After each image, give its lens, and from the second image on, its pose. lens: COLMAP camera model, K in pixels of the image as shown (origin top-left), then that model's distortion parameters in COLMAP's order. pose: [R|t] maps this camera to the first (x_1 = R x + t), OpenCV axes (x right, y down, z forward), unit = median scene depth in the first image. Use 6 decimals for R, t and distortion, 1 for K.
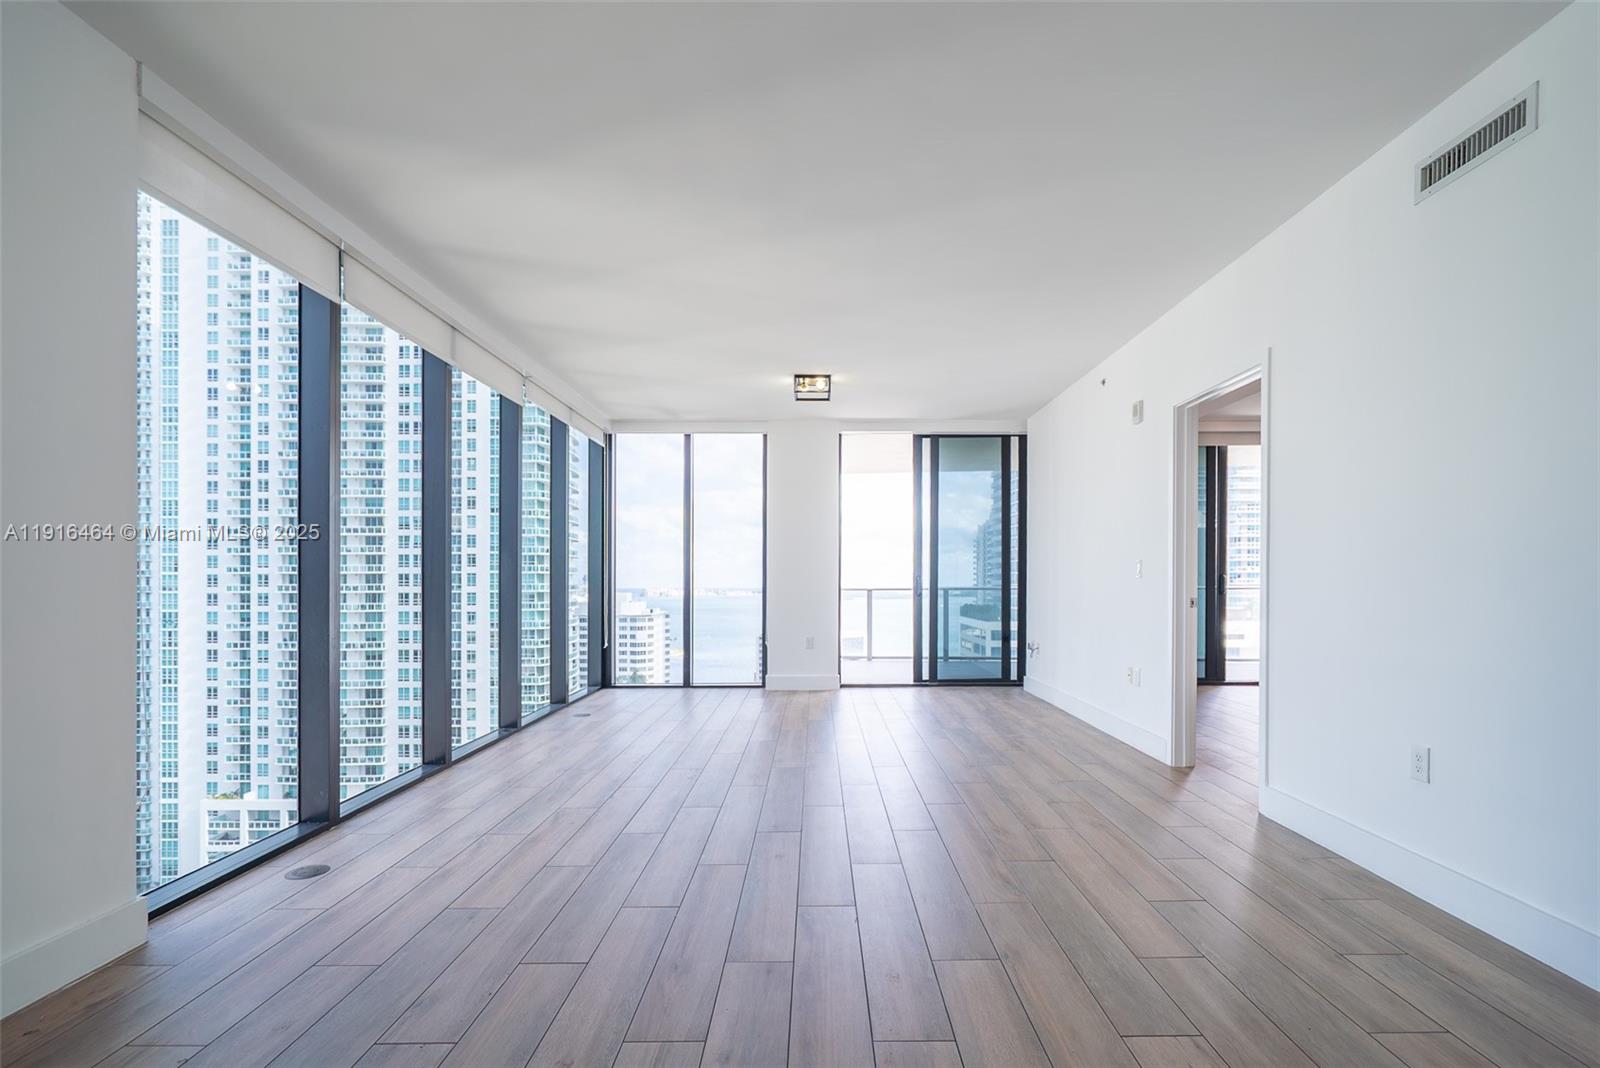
lens RADIAL K [[710.0, 0, 822.4], [0, 710.0, 585.9], [0, 0, 1]] dist [-0.001332, 0.000203]
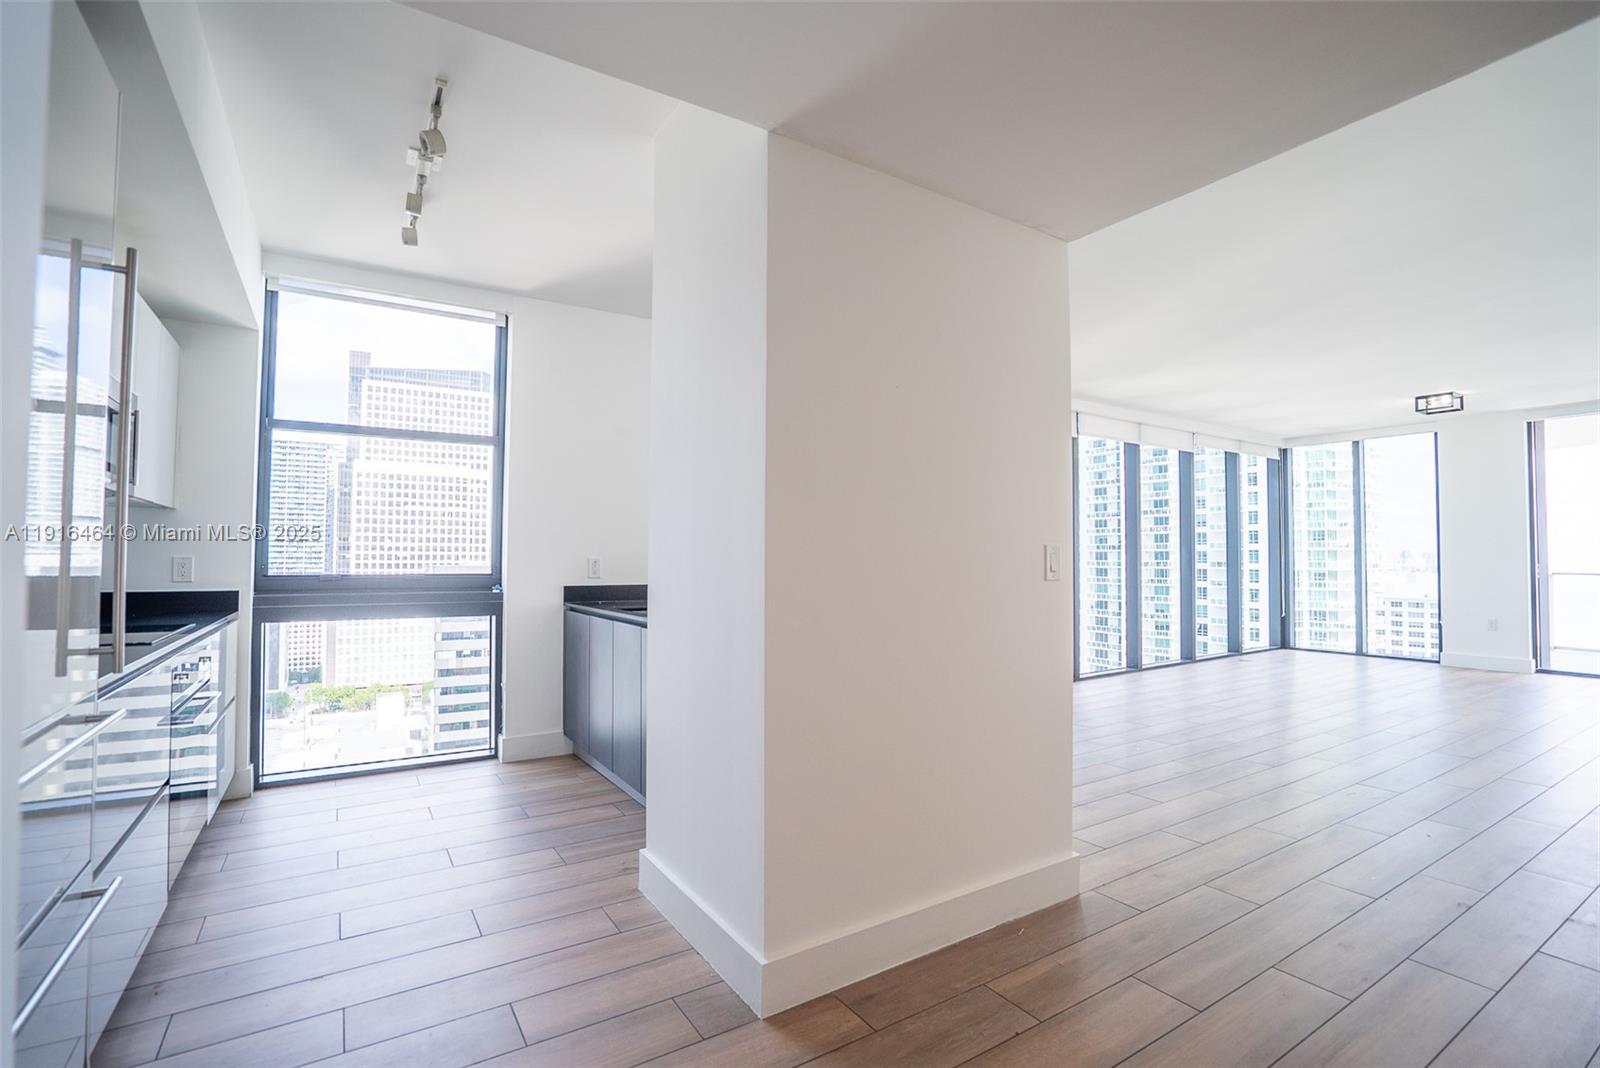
lens RADIAL K [[755.0, 0, 763.8], [0, 755.0, 534.4], [0, 0, 1]] dist [-0.003440, 0.000936]
pose [[0.482486, -0.024517, -0.875560, 0.097379], [-0.006314, 0.999485, -0.031467, -0.002676], [0.875881, 0.020710, 0.482083, -0.106230]]
